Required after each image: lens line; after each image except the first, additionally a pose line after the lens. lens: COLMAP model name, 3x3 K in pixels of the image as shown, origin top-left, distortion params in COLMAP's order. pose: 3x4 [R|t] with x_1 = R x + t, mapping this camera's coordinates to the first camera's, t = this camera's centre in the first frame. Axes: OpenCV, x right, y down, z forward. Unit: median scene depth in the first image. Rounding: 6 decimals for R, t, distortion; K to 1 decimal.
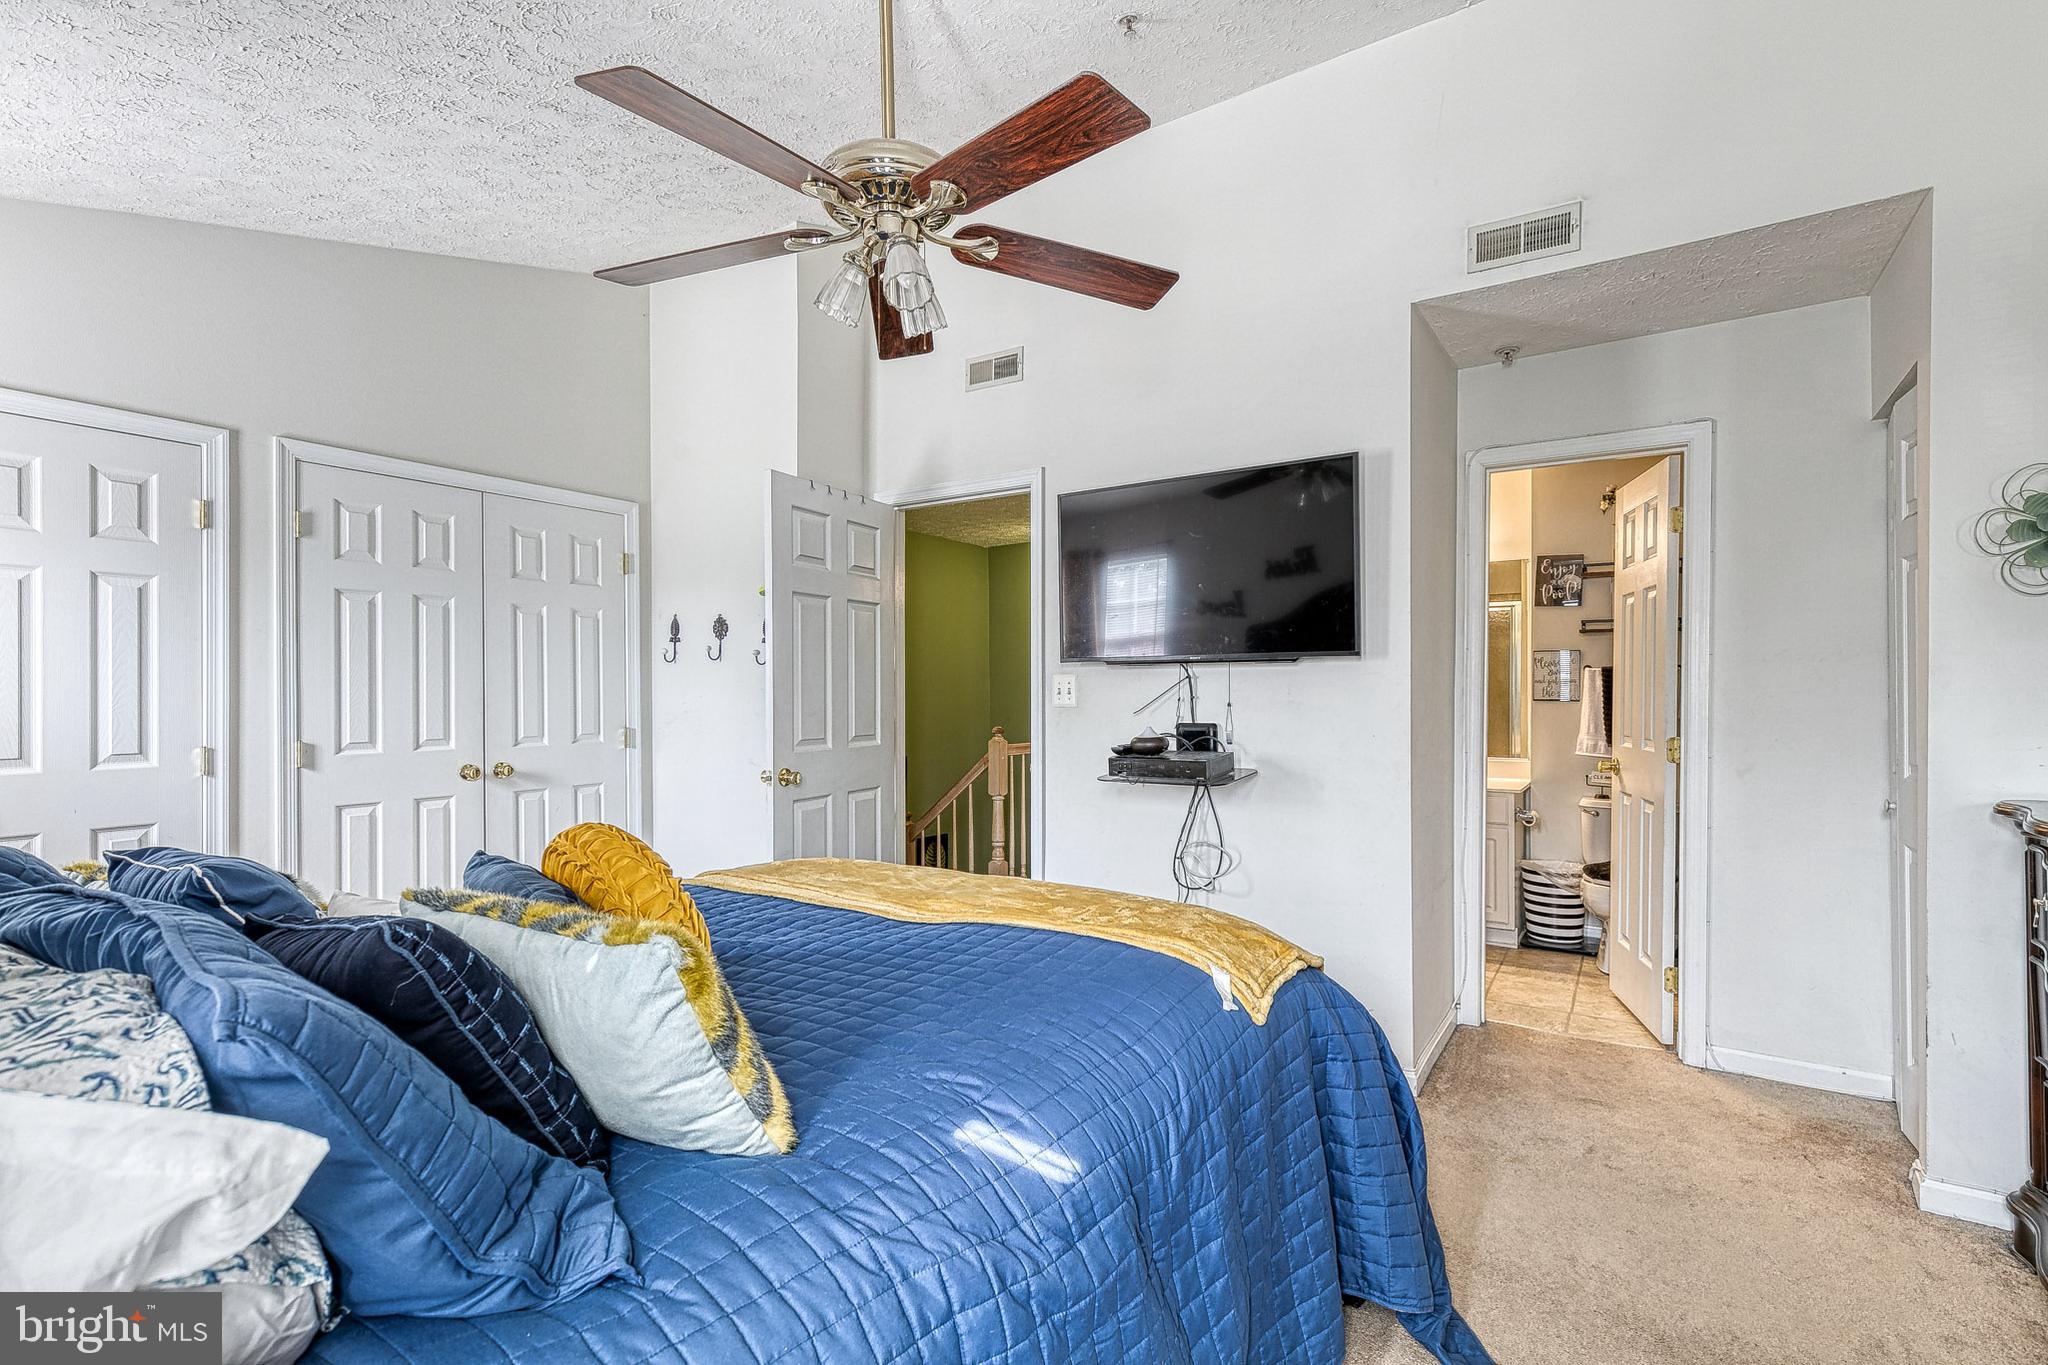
lens RADIAL K [[932.1, 0, 1039.0], [0, 932.1, 685.1], [0, 0, 1]] dist [0.011073, -0.001663]
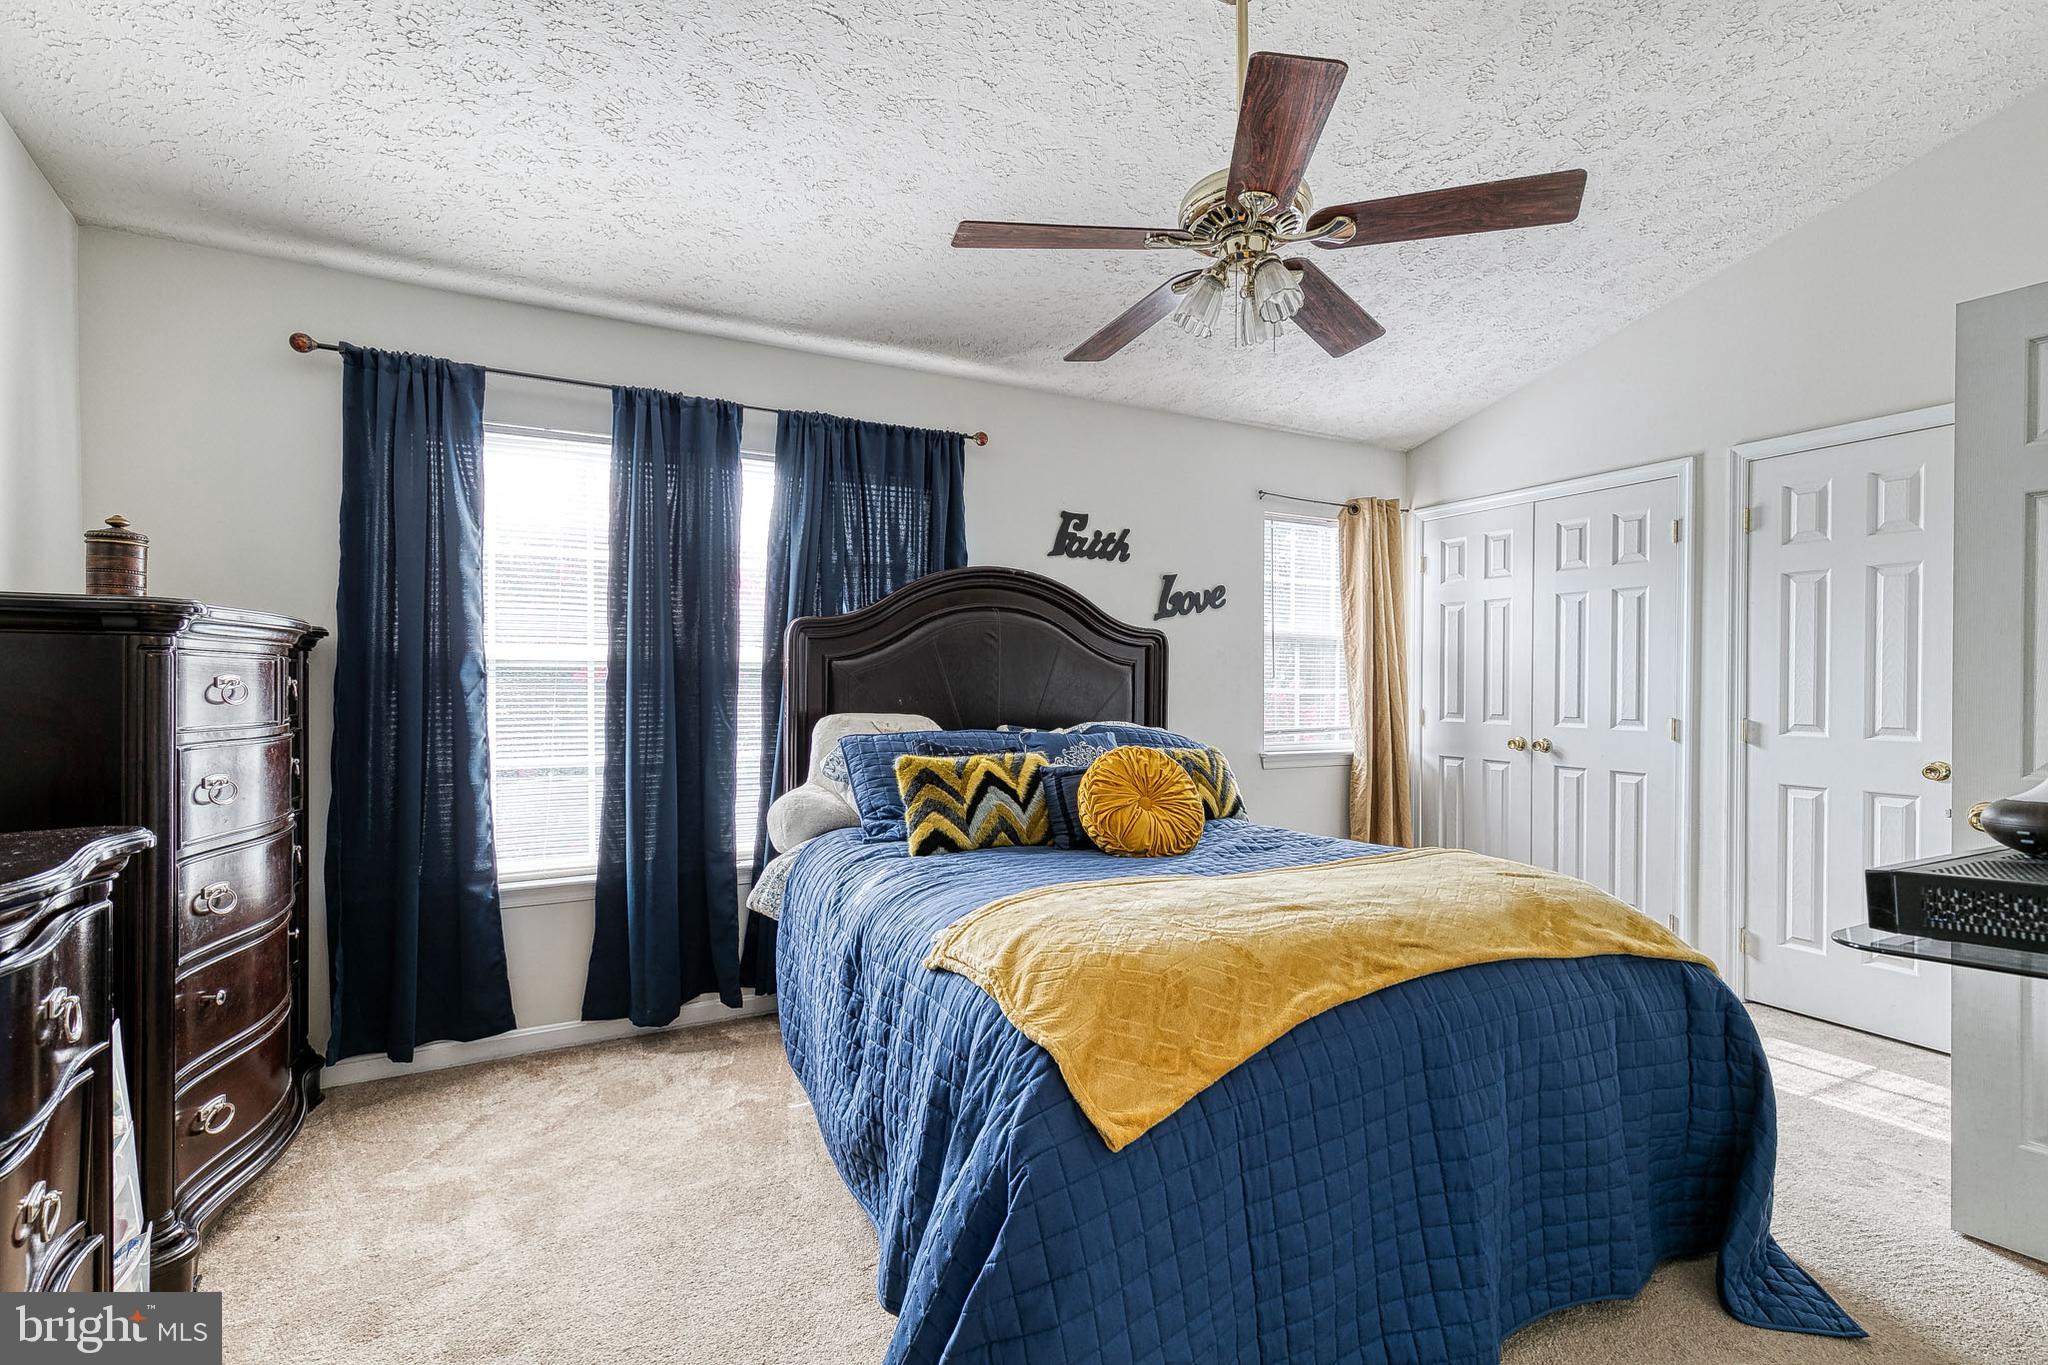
lens RADIAL K [[932.1, 0, 1037.0], [0, 932.1, 684.1], [0, 0, 1]] dist [0.011073, -0.001663]
pose [[-0.490579, 0.008122, -0.871359, 0.555799], [0.007327, 0.999960, 0.005195, 0.007362], [0.871366, -0.003836, -0.490619, 0.796561]]
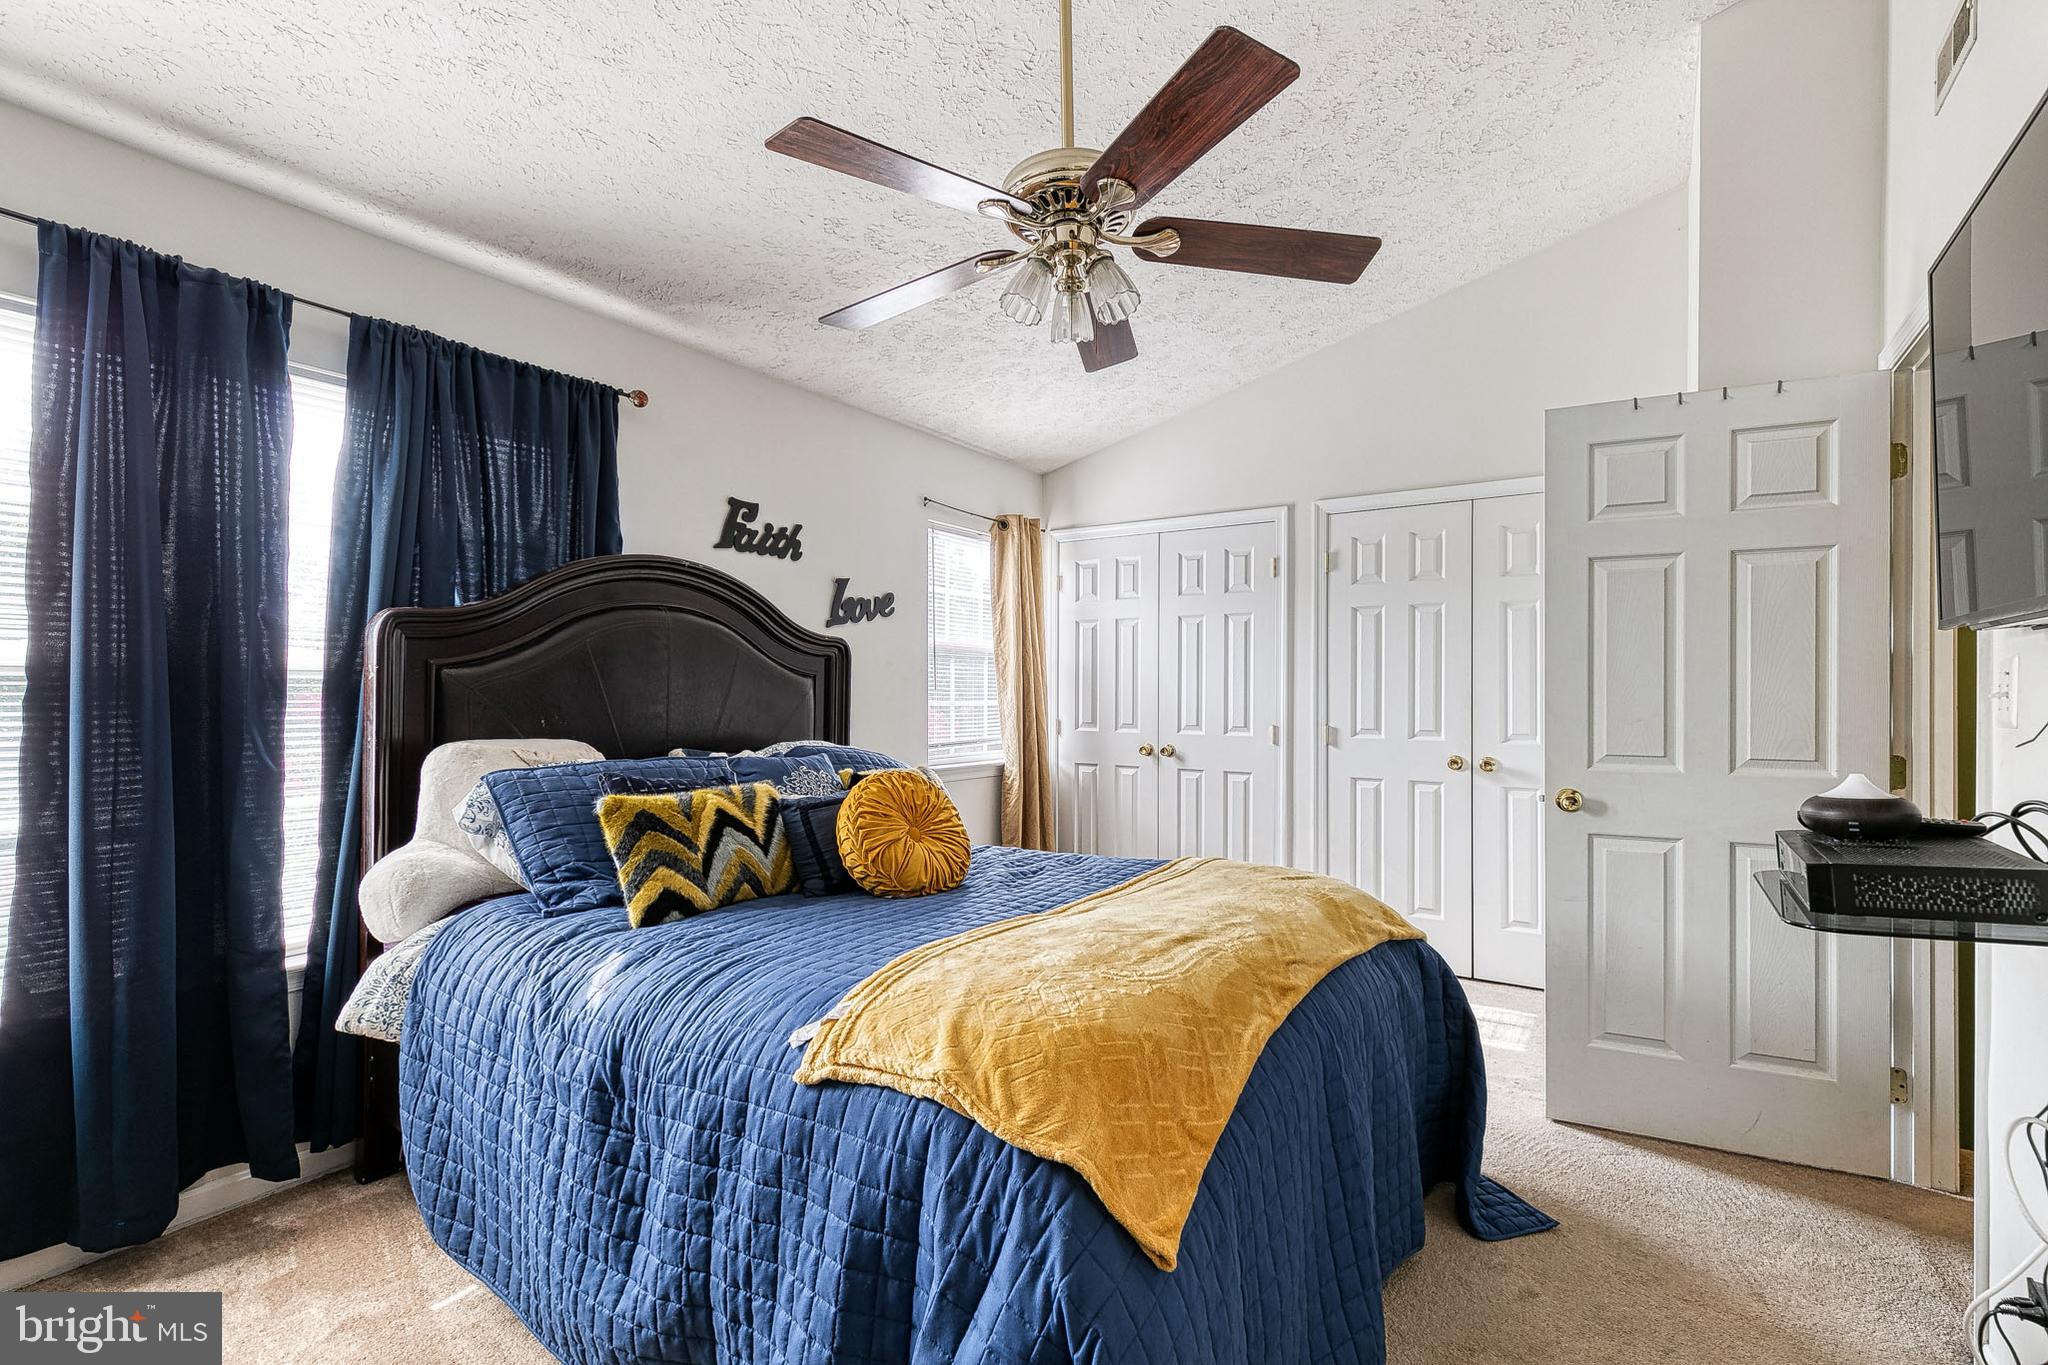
lens RADIAL K [[932.1, 0, 1040.6], [0, 932.1, 685.0], [0, 0, 1]] dist [0.011073, -0.001663]
pose [[-0.002335, 0.001349, -0.999996, 0.526782], [0.004430, 0.999989, 0.001338, -0.000612], [0.999987, -0.004427, -0.002341, 0.581581]]
